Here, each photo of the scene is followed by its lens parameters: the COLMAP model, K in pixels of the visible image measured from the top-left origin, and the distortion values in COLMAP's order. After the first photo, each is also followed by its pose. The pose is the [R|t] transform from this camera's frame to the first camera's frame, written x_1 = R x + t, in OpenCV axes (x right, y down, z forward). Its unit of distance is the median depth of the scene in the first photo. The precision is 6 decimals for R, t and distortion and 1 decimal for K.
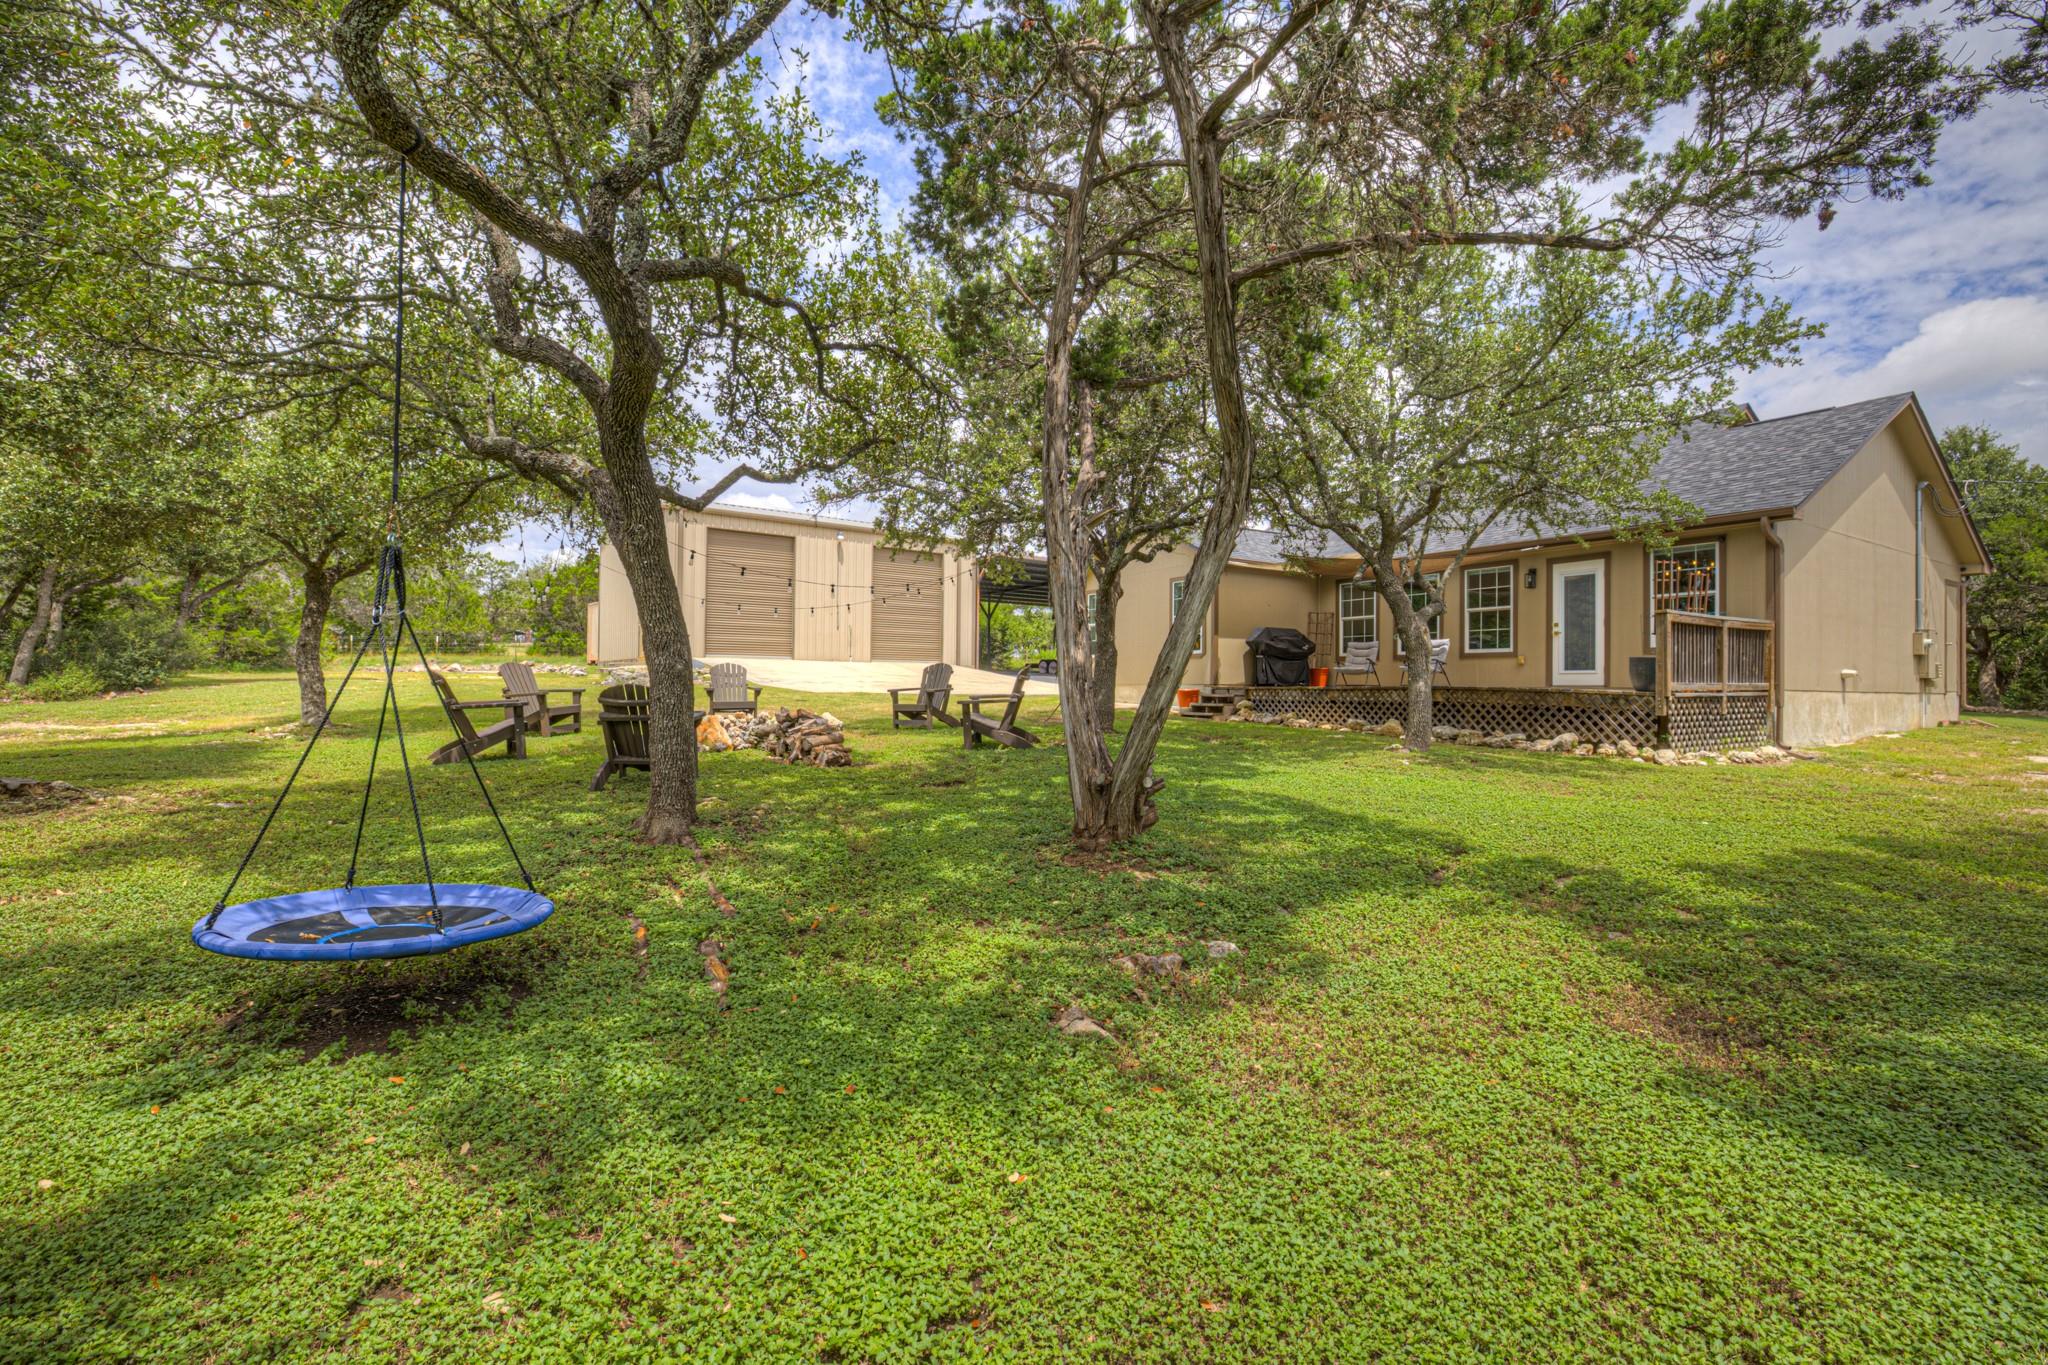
lens RADIAL K [[877.5, 0, 1012.2], [0, 877.5, 678.1], [0, 0, 1]] dist [-0.047548, 0.018761]
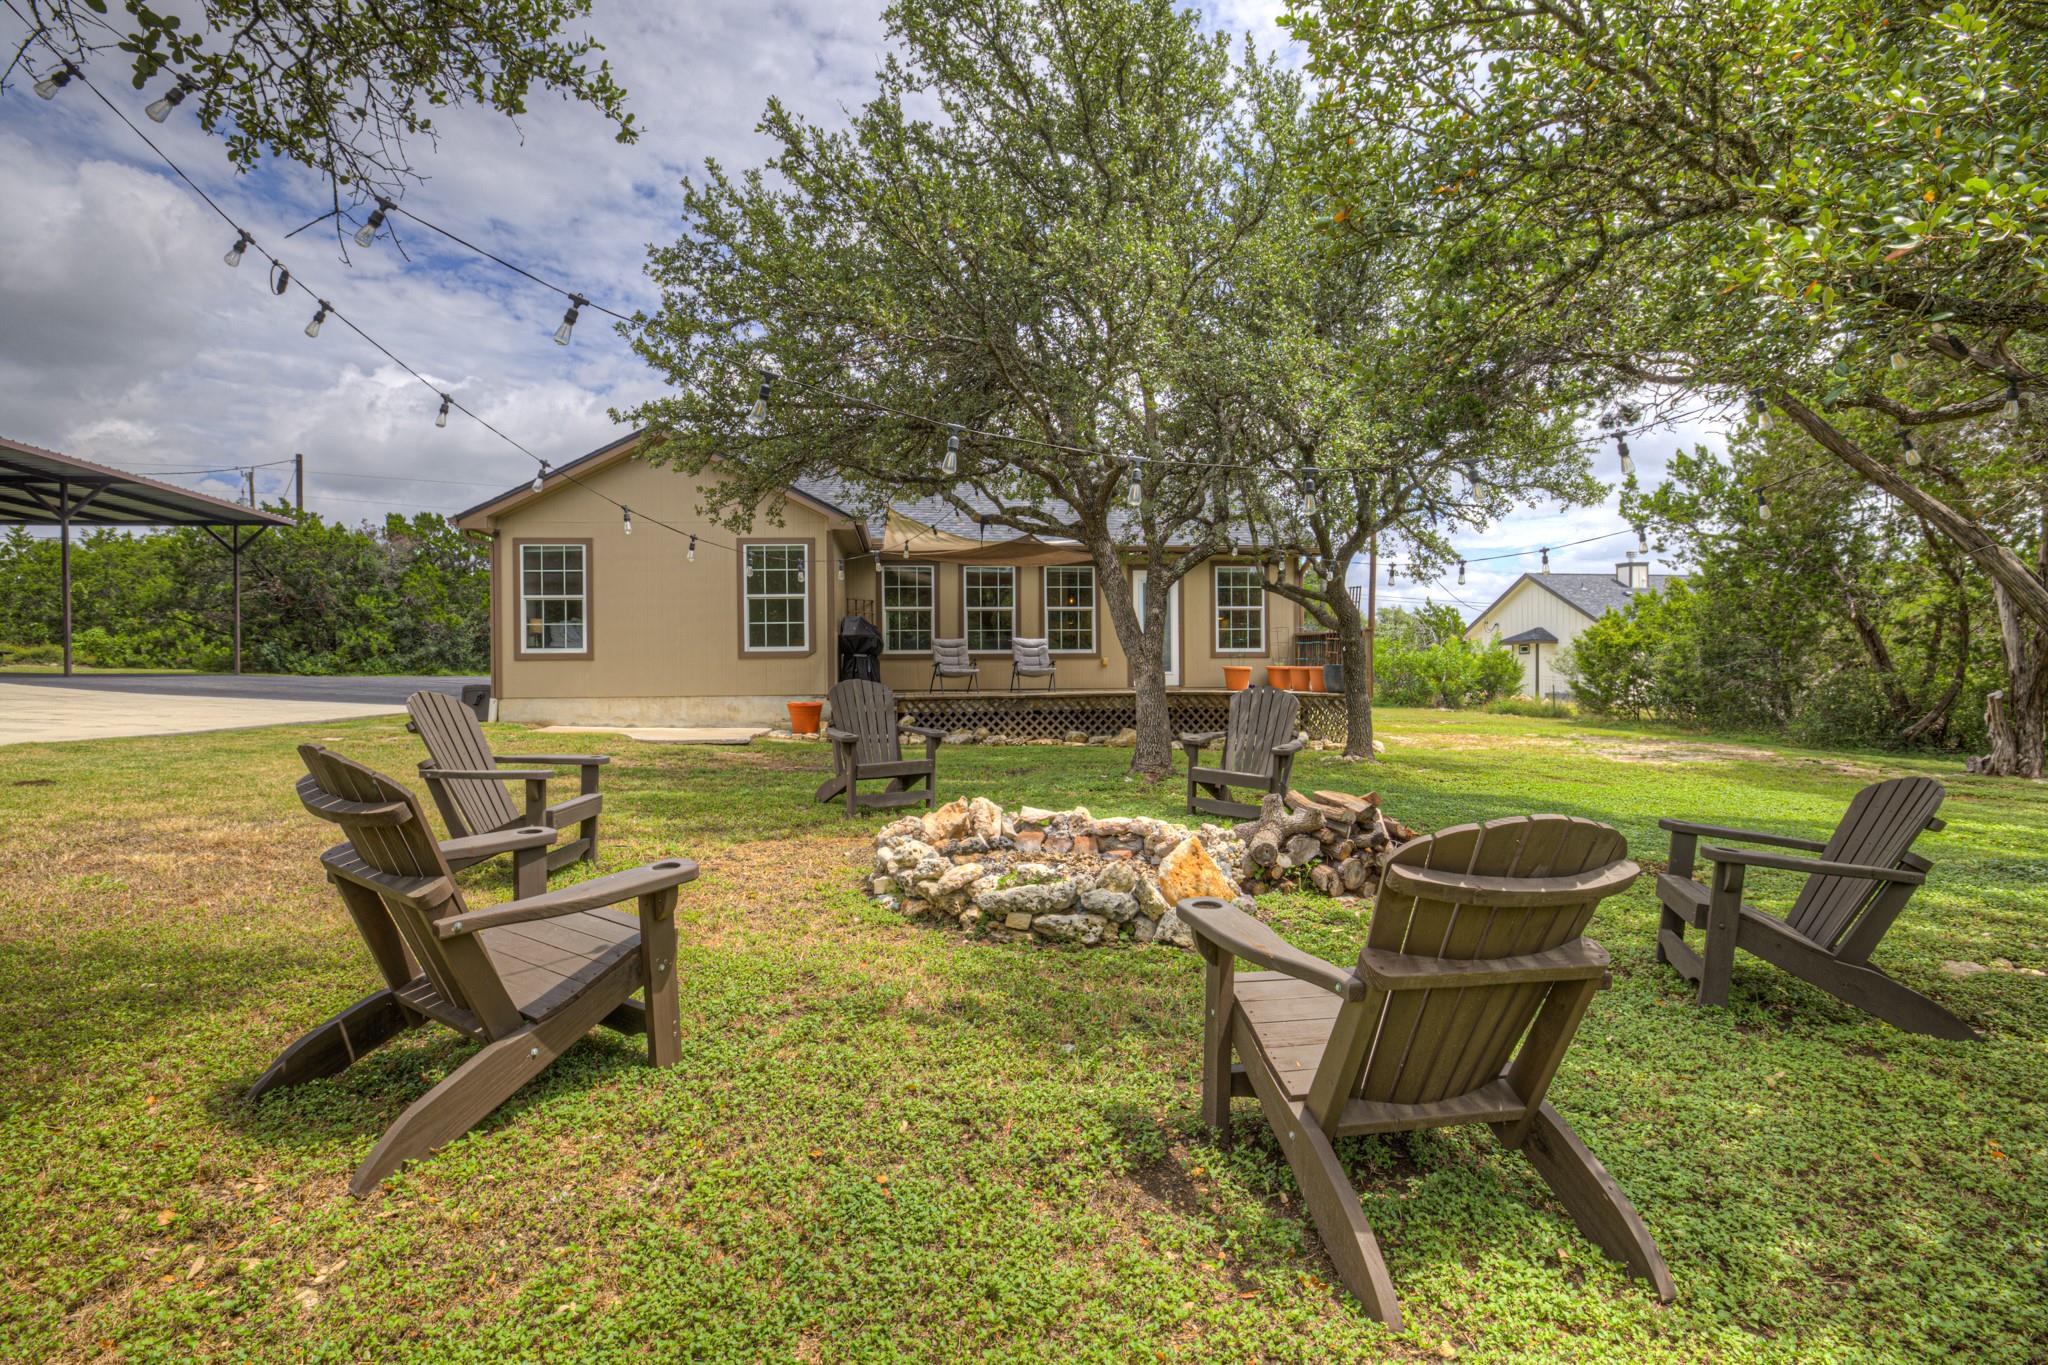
lens RADIAL K [[1033.7, 0, 1012.3], [0, 1033.7, 671.9], [0, 0, 1]] dist [-0.013889, -0.000246]
pose [[0.420539, -0.015292, 0.907146, -0.508847], [0.006800, 0.999883, 0.013703, -0.023787], [-0.907249, 0.000406, 0.420594, 0.540278]]
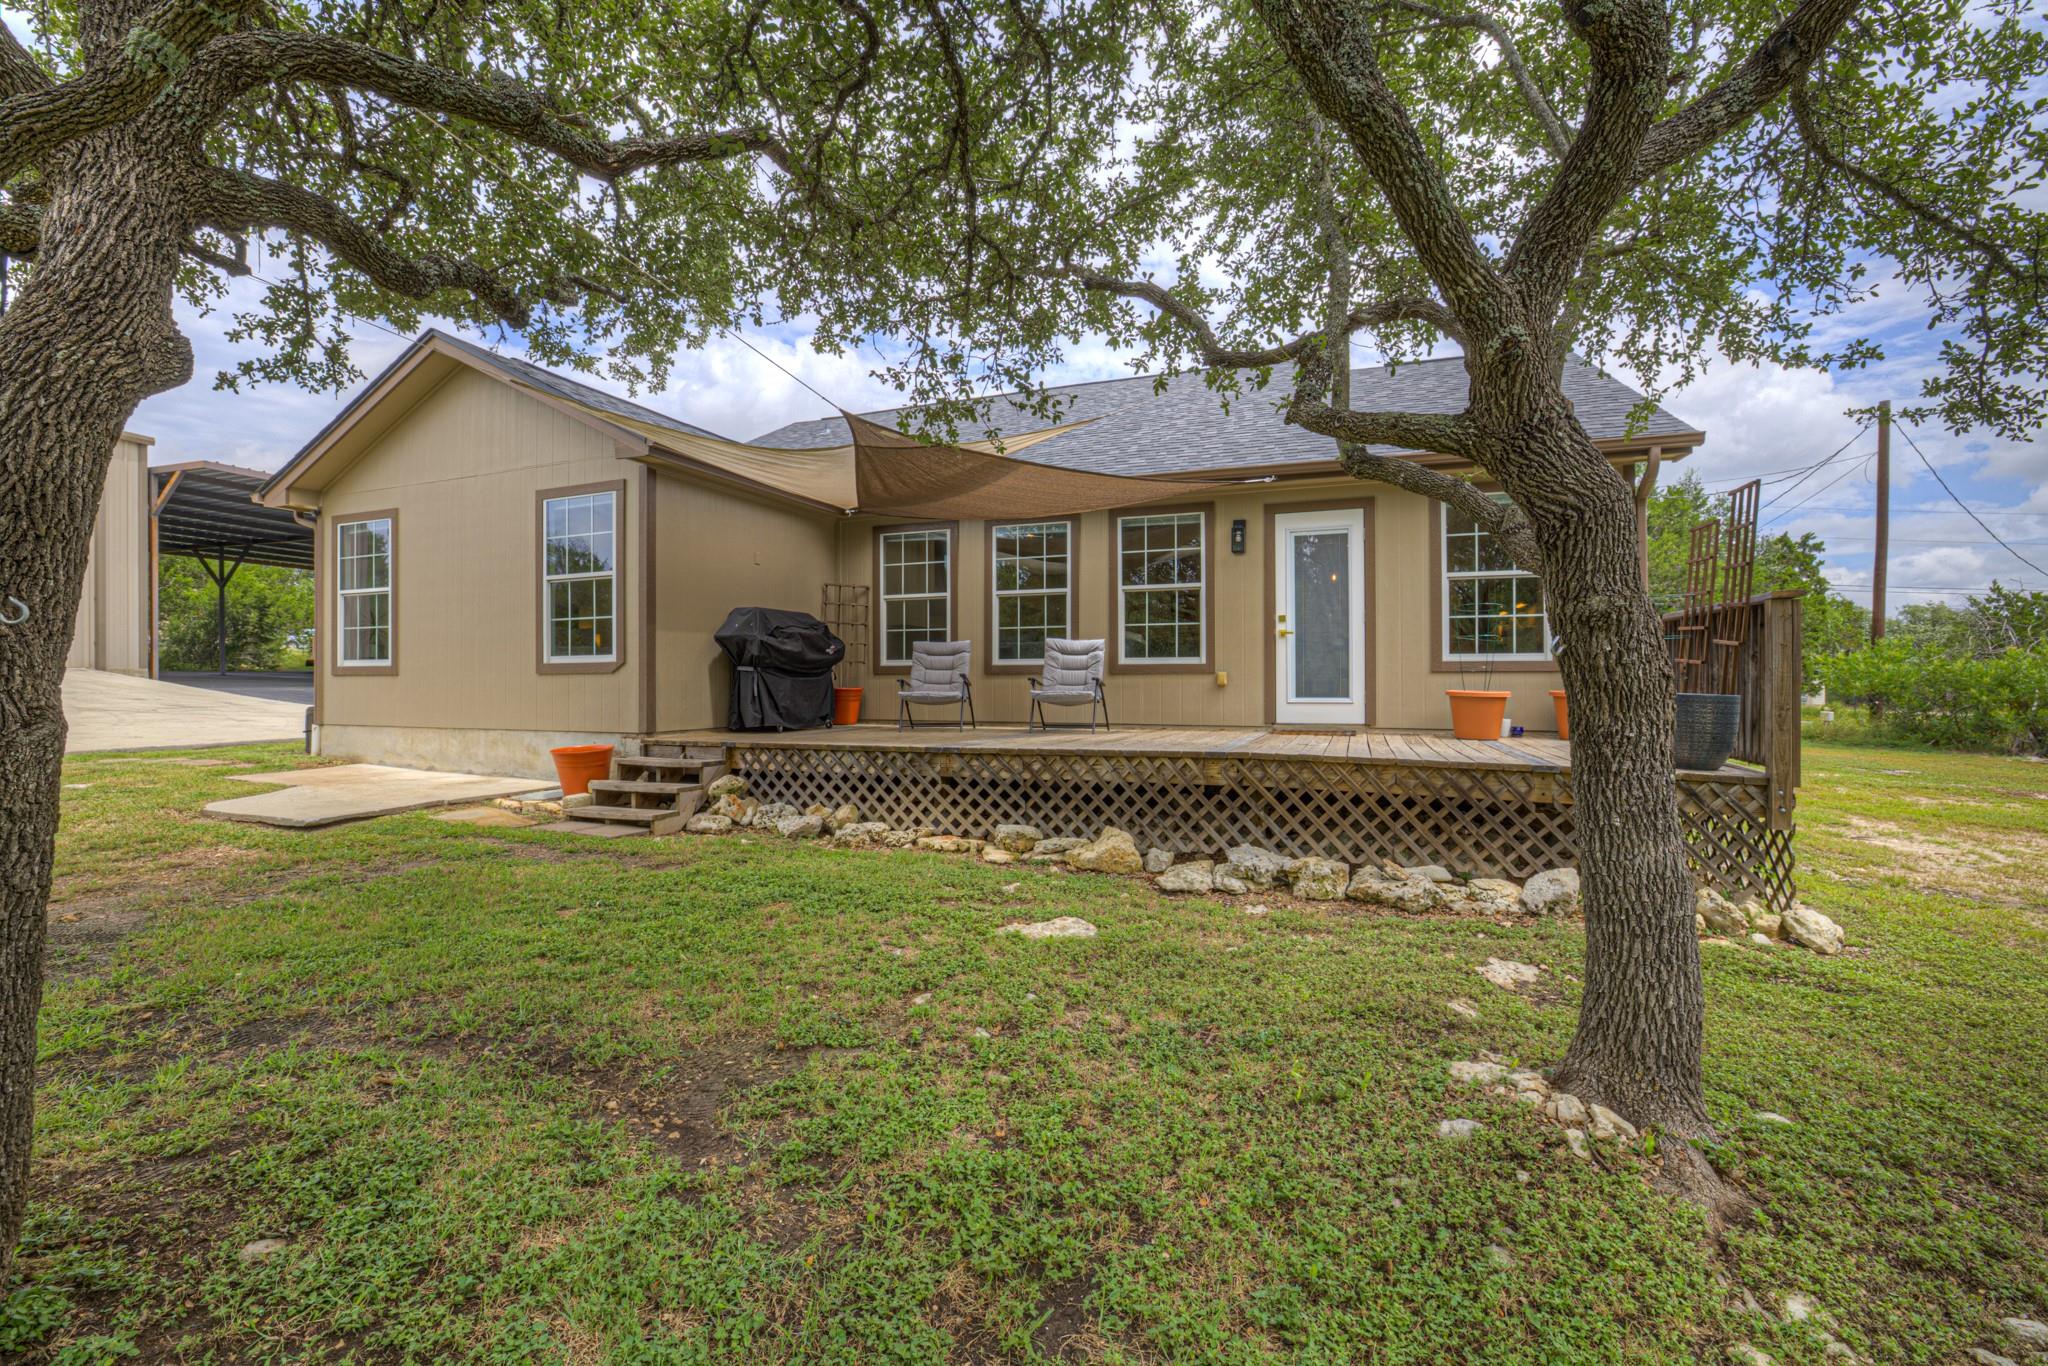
lens RADIAL K [[877.5, 0, 1012.2], [0, 877.5, 678.6], [0, 0, 1]] dist [-0.047548, 0.018761]
pose [[0.786813, -0.013244, 0.617049, 0.112198], [0.006585, 0.999893, 0.013065, -0.026752], [-0.617156, -0.006216, 0.786816, 0.577305]]
